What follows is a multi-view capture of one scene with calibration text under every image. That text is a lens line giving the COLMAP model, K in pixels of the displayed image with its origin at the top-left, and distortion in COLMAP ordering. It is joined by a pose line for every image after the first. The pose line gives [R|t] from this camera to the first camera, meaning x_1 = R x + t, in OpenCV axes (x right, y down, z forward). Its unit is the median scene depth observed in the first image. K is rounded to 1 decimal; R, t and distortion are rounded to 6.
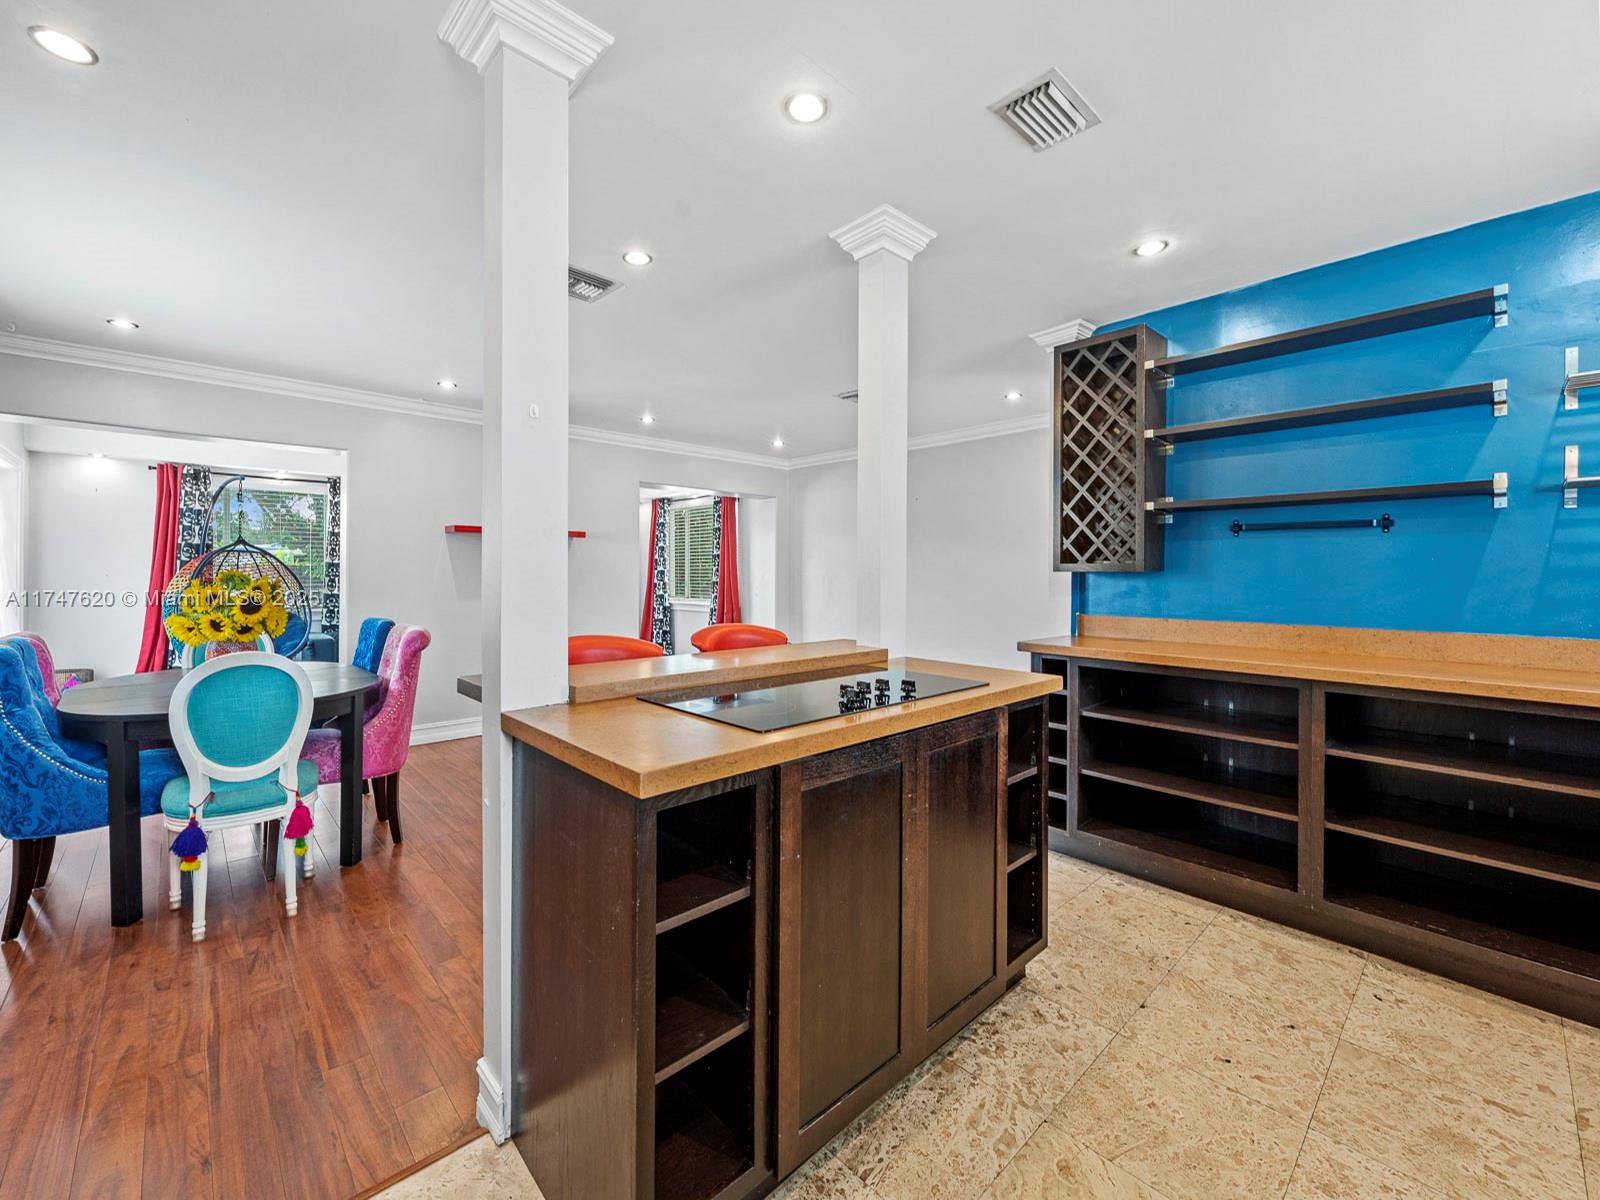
lens RADIAL K [[663.2, 0, 802.1], [0, 663.2, 570.7], [0, 0, 1]] dist [0.000082, -0.000056]
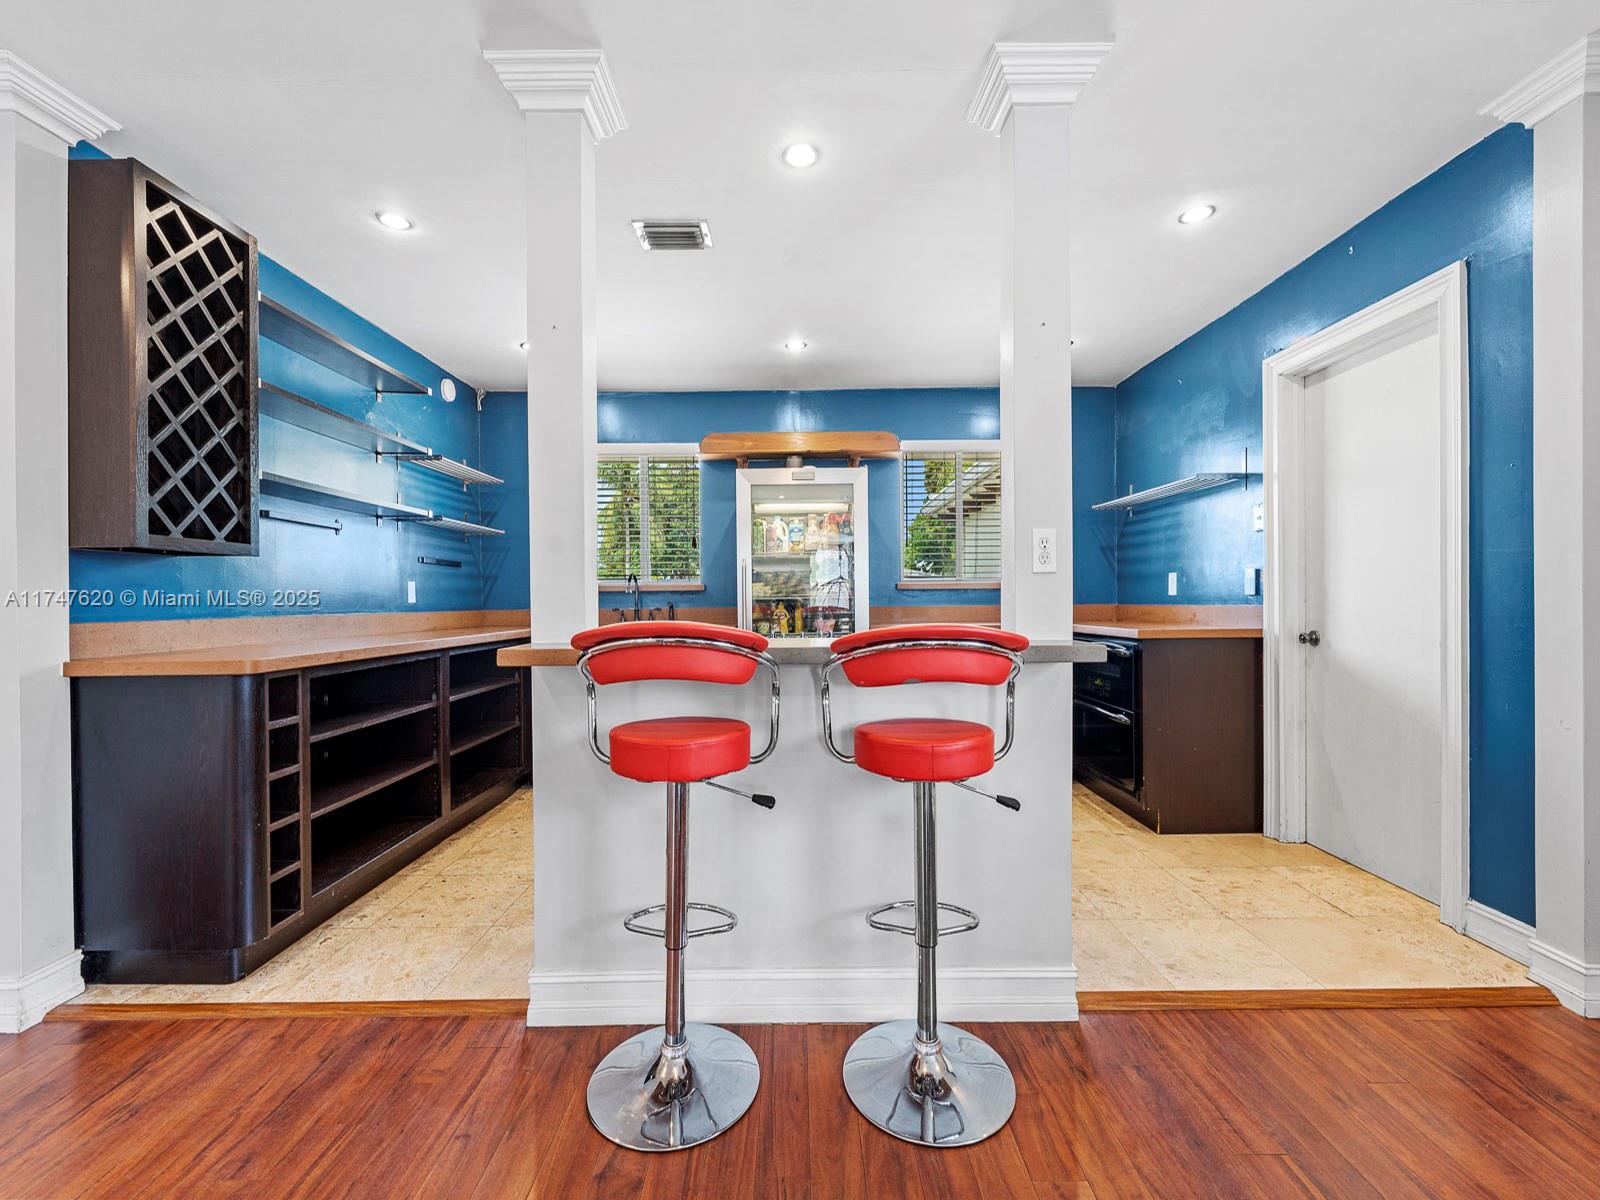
lens RADIAL K [[644.5, 0, 800.0], [0, 644.5, 600.0], [0, 0, 1]] dist [-0.000136, -0.000027]
pose [[-0.729501, -0.000071, 0.683980, -0.550308], [0.000542, 1.000000, 0.000682, 0.061452], [-0.683980, 0.000868, -0.729501, 1.301463]]
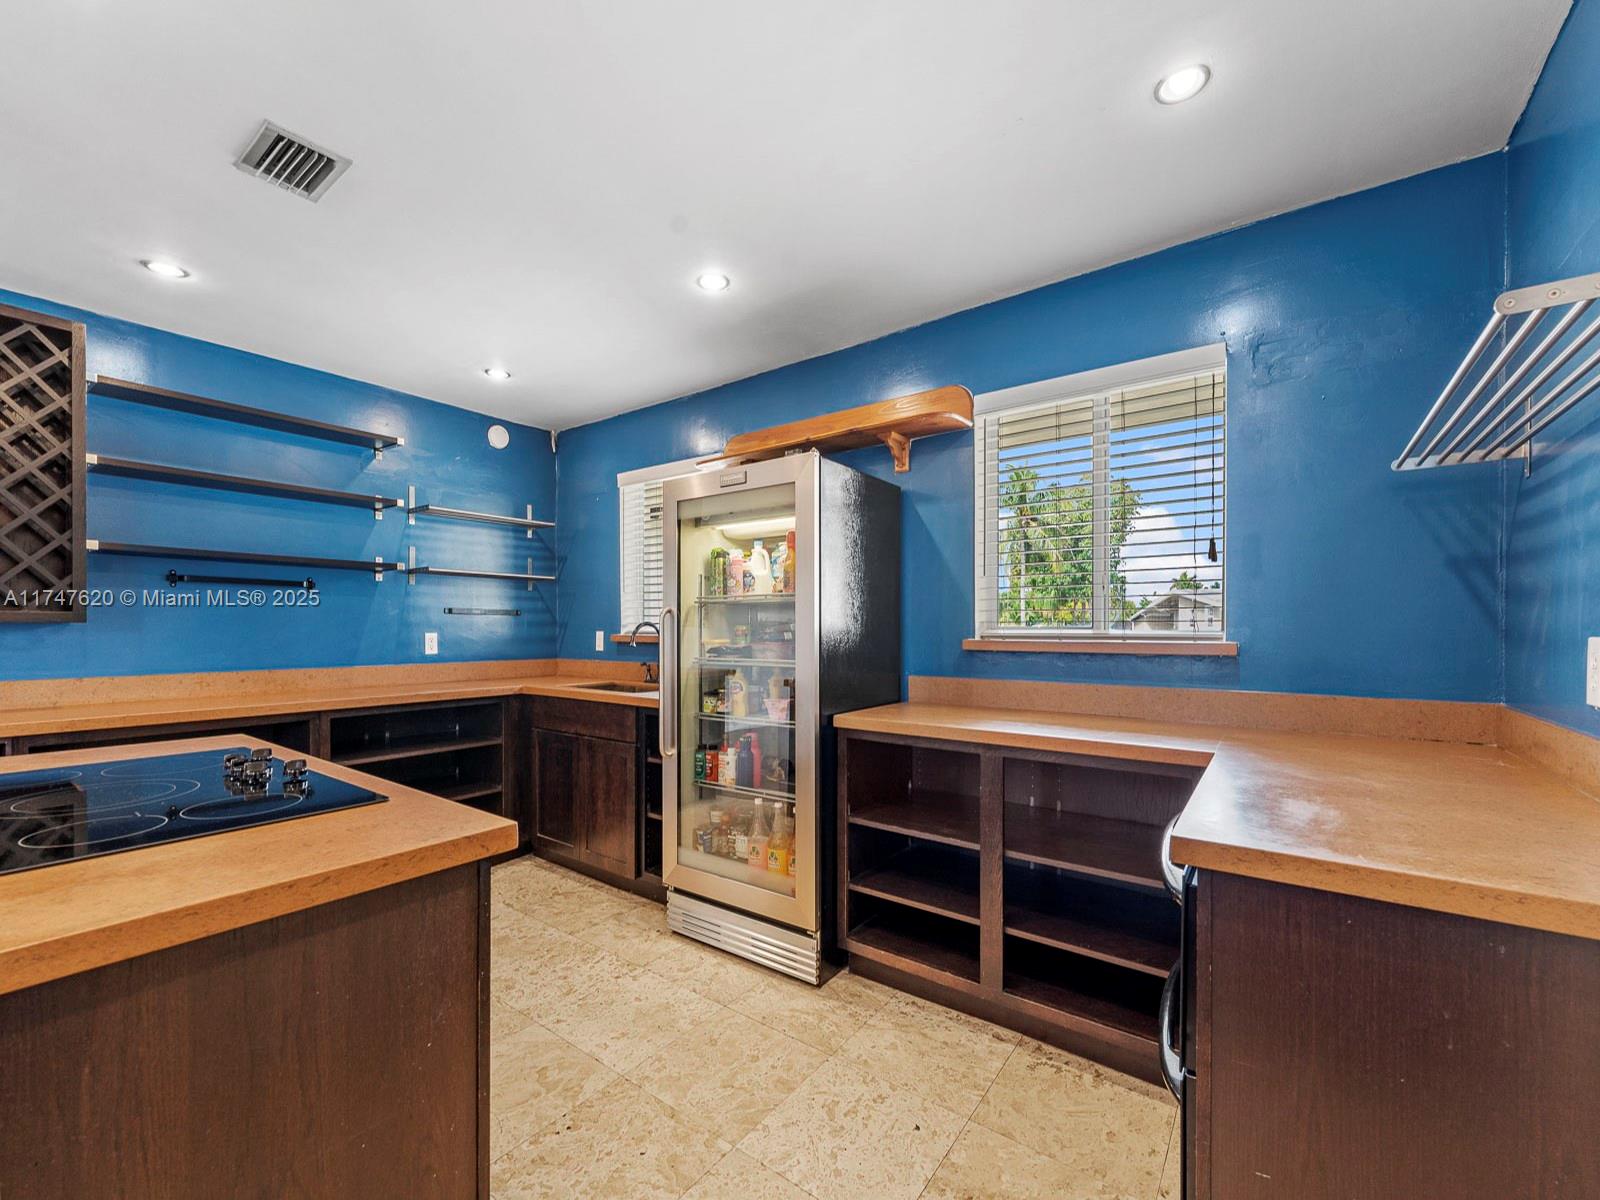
lens RADIAL K [[651.2, 0, 799.8], [0, 651.2, 634.2], [0, 0, 1]] dist [0.000730, 0.000070]
pose [[-0.176459, -0.017416, 0.984154, -0.530618], [-0.007996, 0.999836, 0.016260, -0.005185], [-0.984275, -0.005000, -0.176570, 0.301064]]
